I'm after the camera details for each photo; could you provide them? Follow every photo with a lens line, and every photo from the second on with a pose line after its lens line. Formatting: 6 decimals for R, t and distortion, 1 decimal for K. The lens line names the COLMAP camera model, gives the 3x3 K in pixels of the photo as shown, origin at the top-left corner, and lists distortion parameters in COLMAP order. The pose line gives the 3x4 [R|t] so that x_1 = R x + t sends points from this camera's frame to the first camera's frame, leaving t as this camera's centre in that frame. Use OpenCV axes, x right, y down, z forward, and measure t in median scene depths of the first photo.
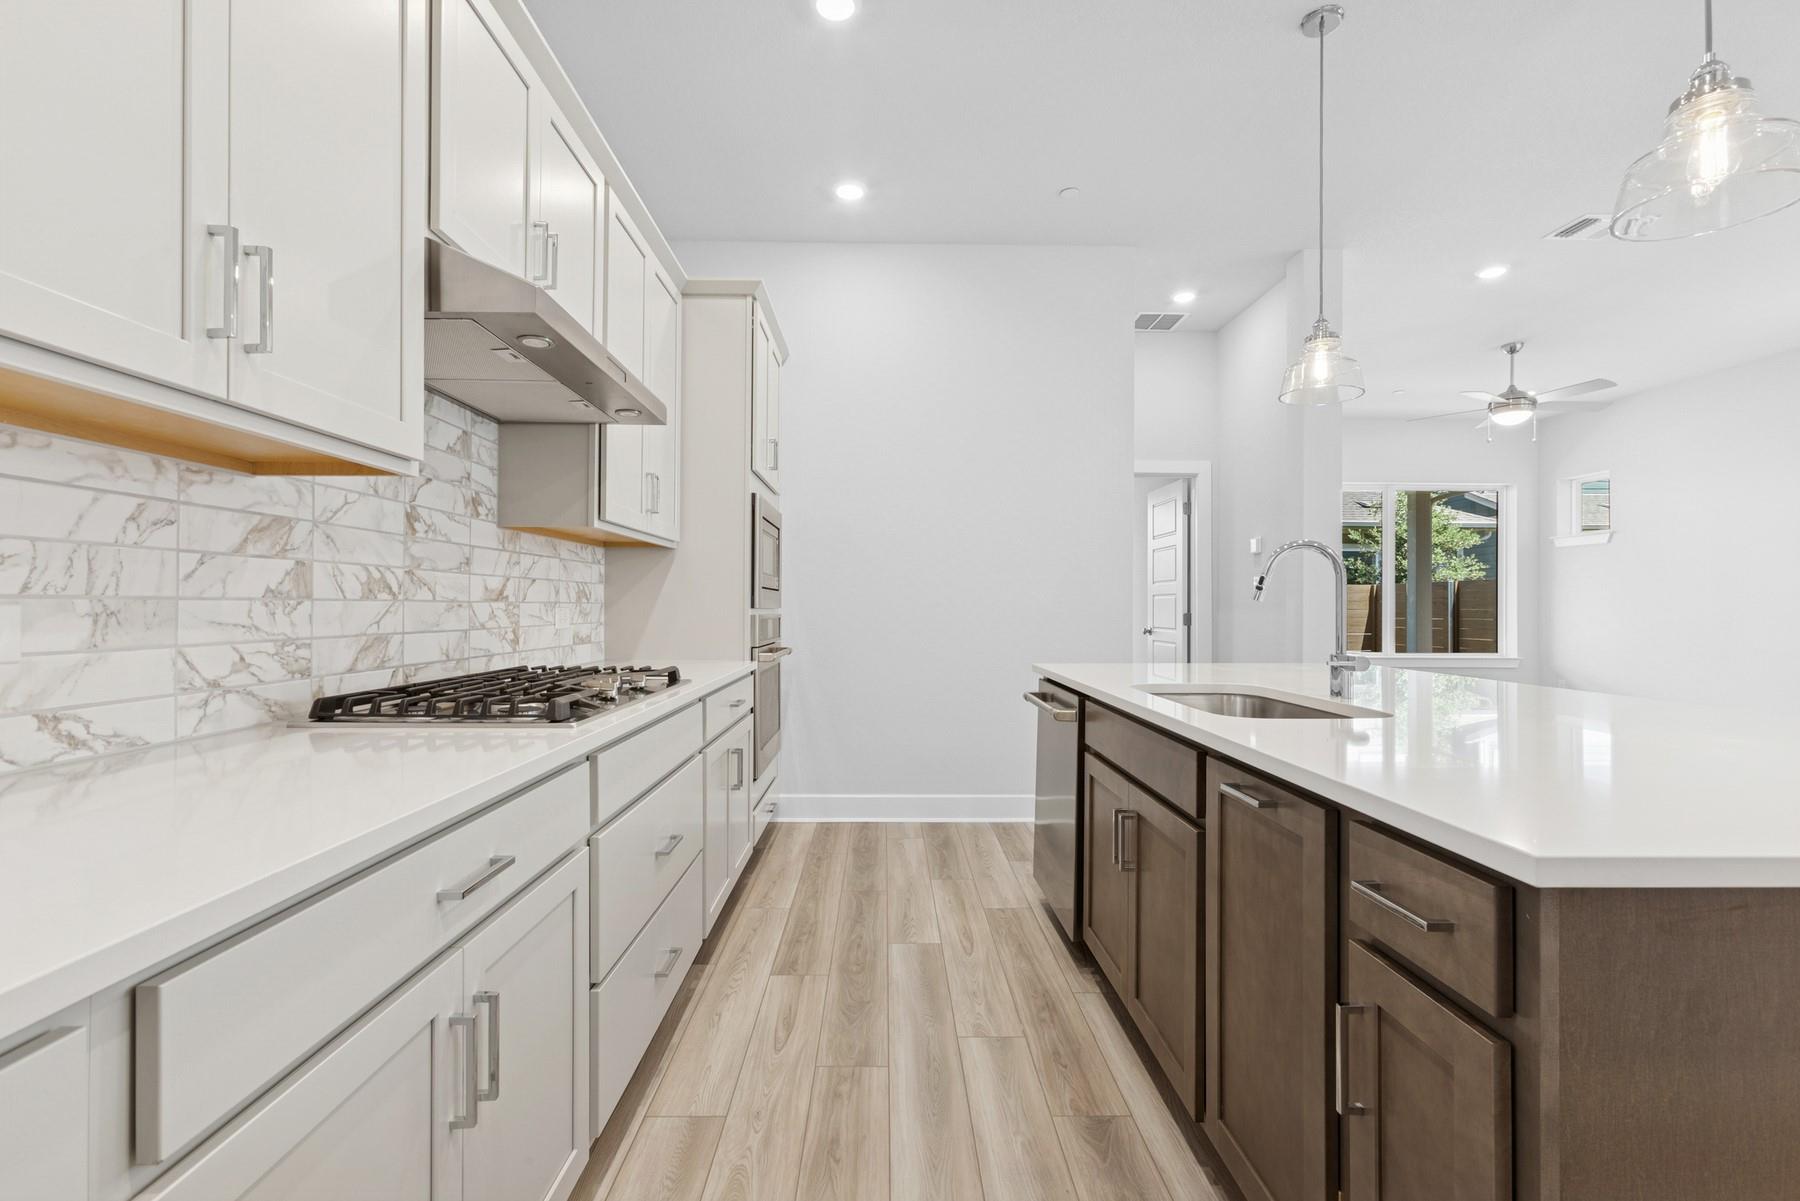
lens RADIAL K [[805.5, 0, 904.1], [0, 805.5, 603.4], [0, 0, 1]] dist [-0.010981, 0.009599]
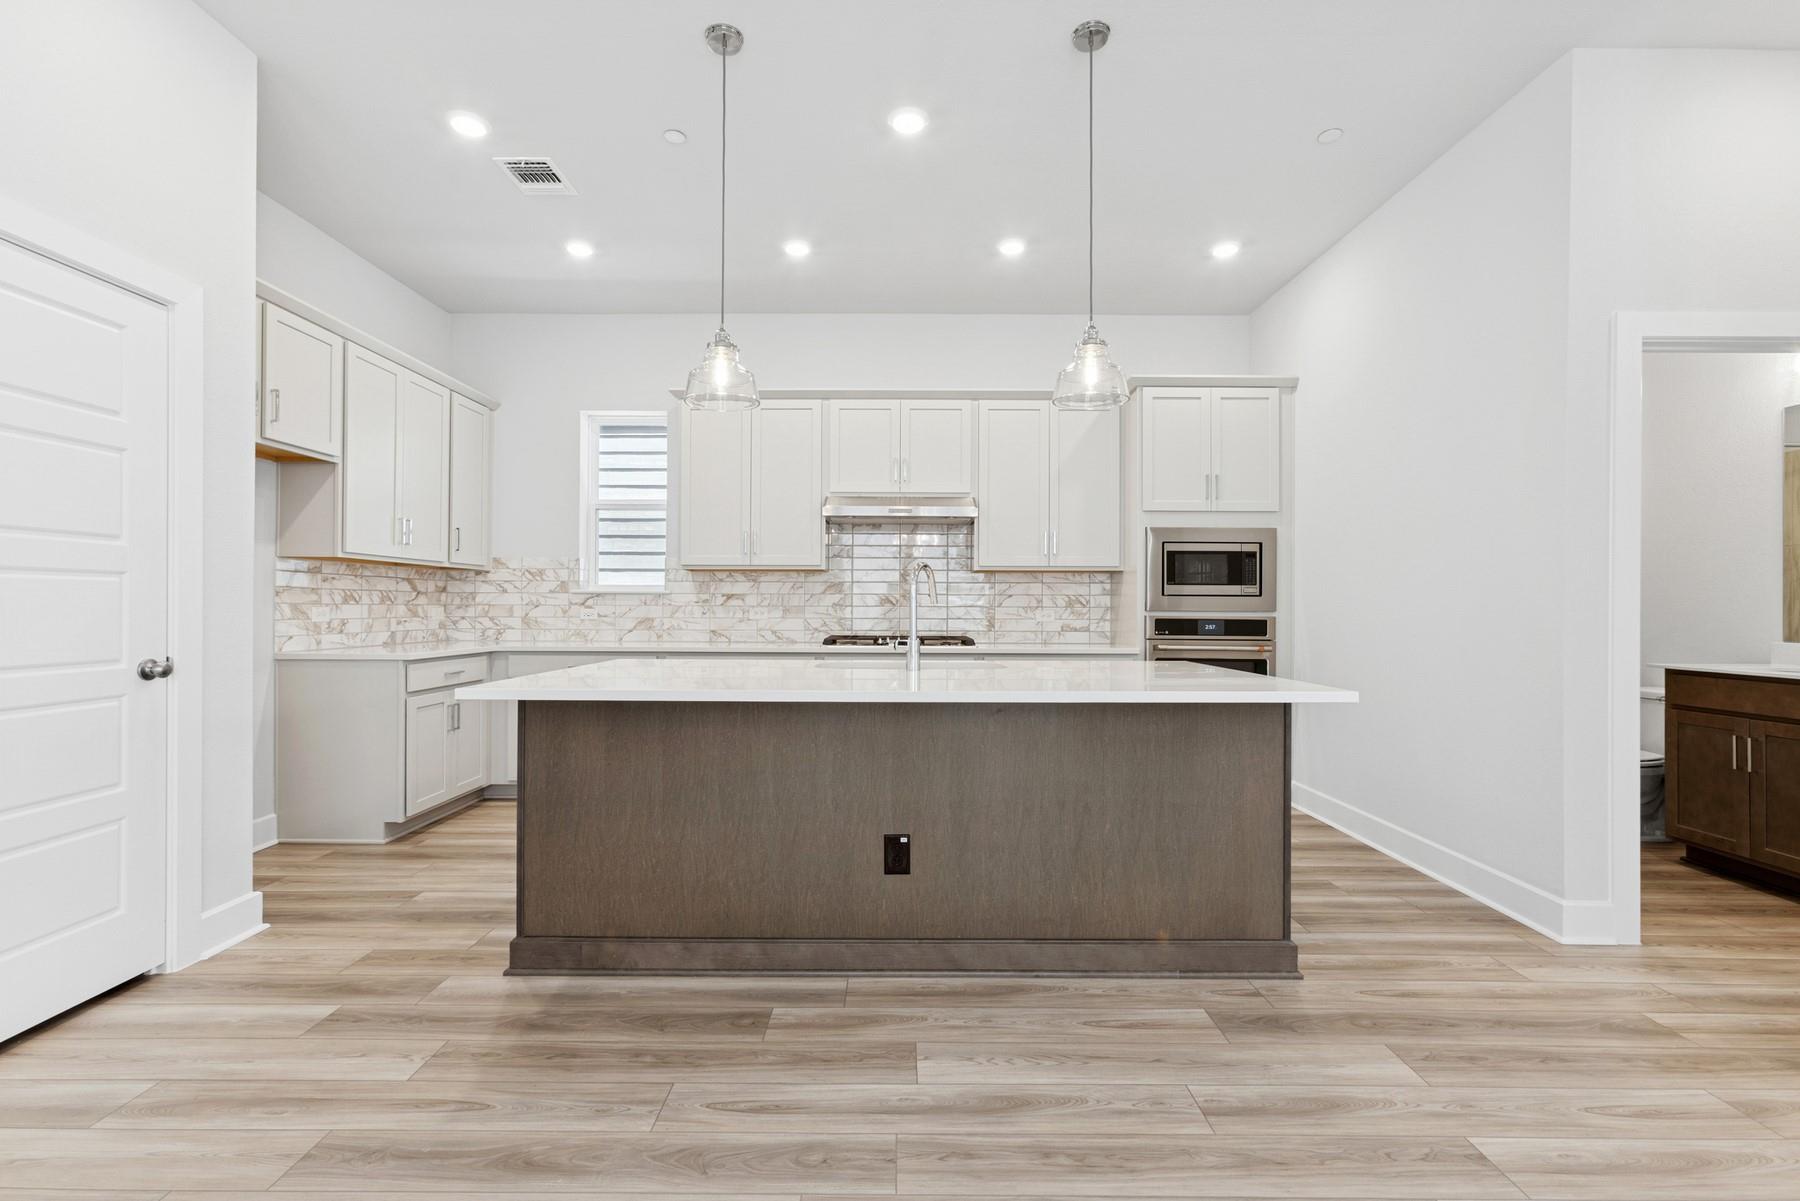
lens RADIAL K [[805.5, 0, 893.5], [0, 805.5, 602.2], [0, 0, 1]] dist [-0.010981, 0.009599]
pose [[-0.017316, -0.010805, -0.999792, 2.144904], [0.000241, 0.999942, -0.010811, 0.012030], [0.999850, -0.000428, -0.017312, 1.048818]]
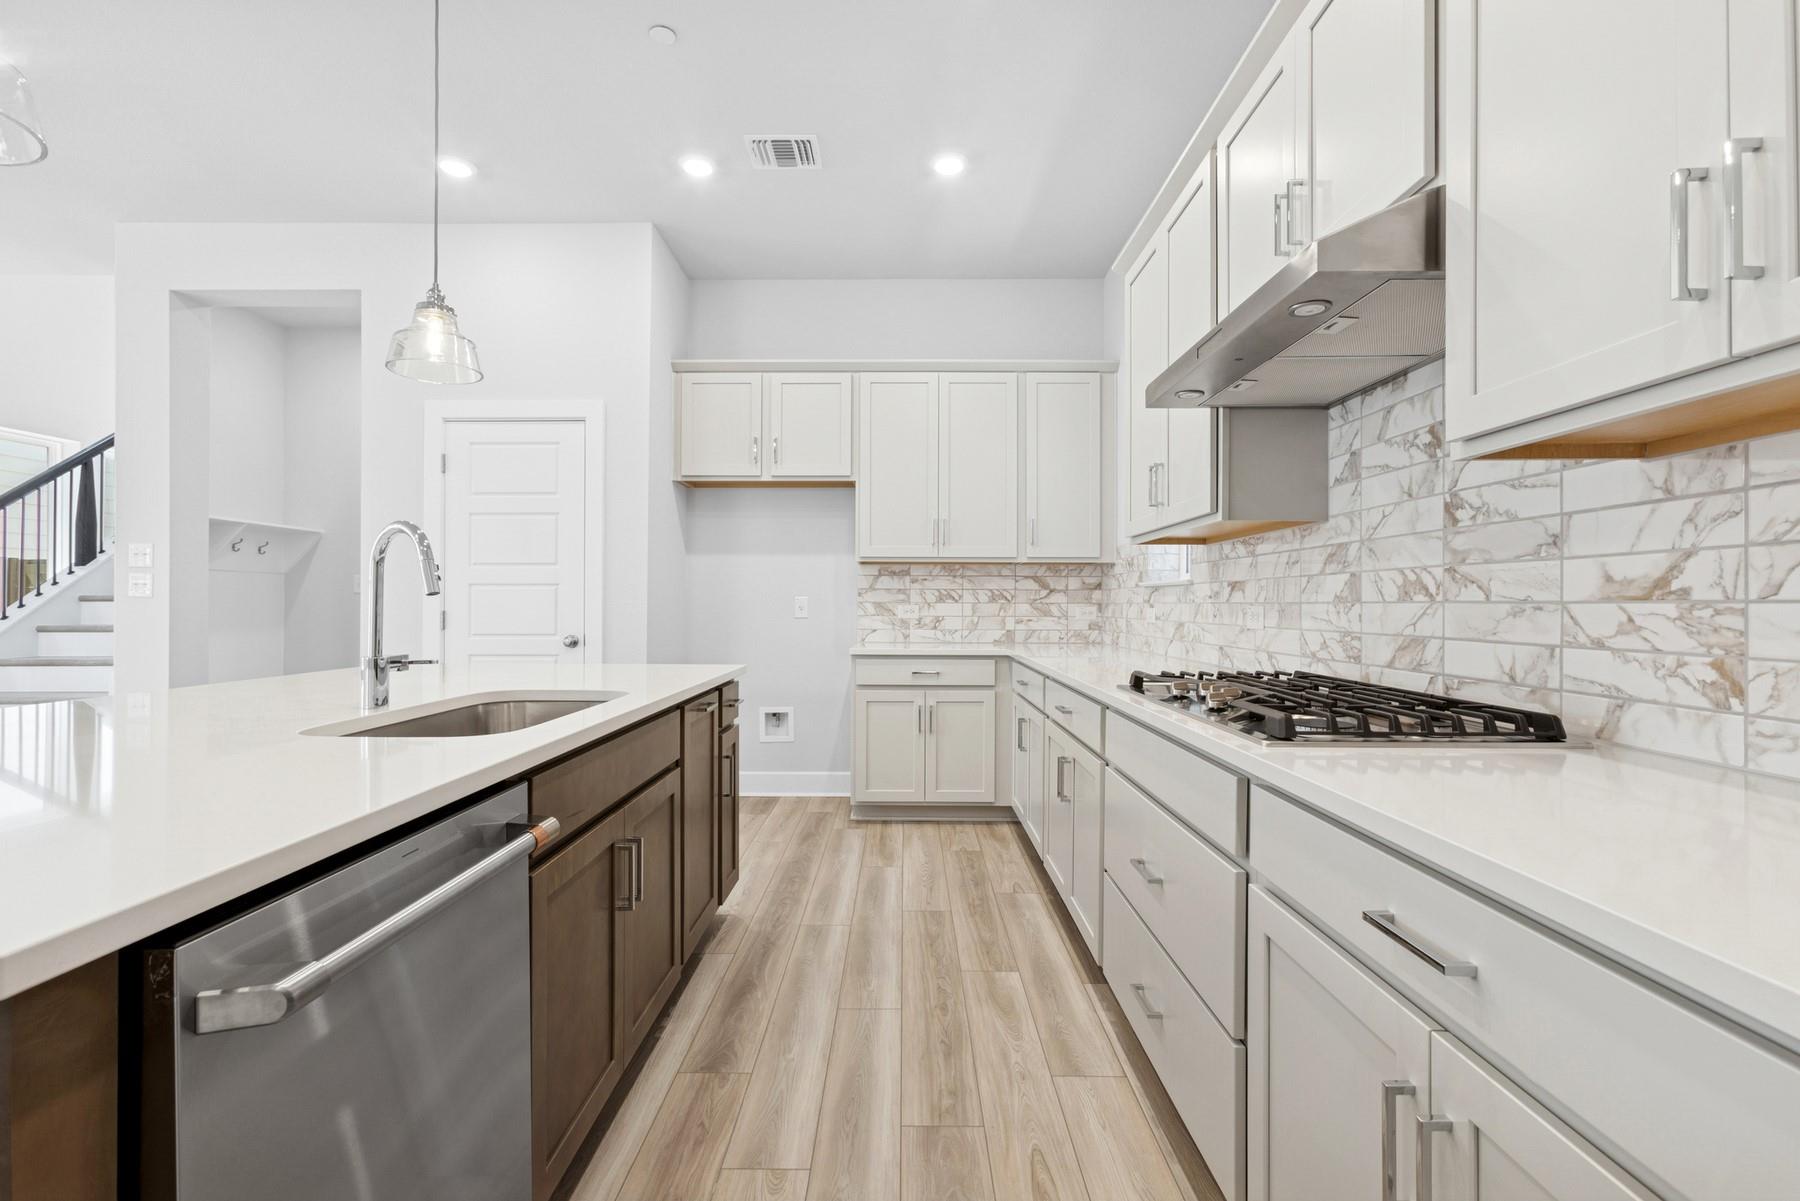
lens RADIAL K [[805.5, 0, 903.4], [0, 805.5, 597.1], [0, 0, 1]] dist [-0.010981, 0.009599]
pose [[-0.999633, -0.008193, 0.025804, -0.041350], [-0.008525, 0.999882, -0.012773, 0.007670], [-0.025696, -0.012988, -0.999585, 1.959085]]
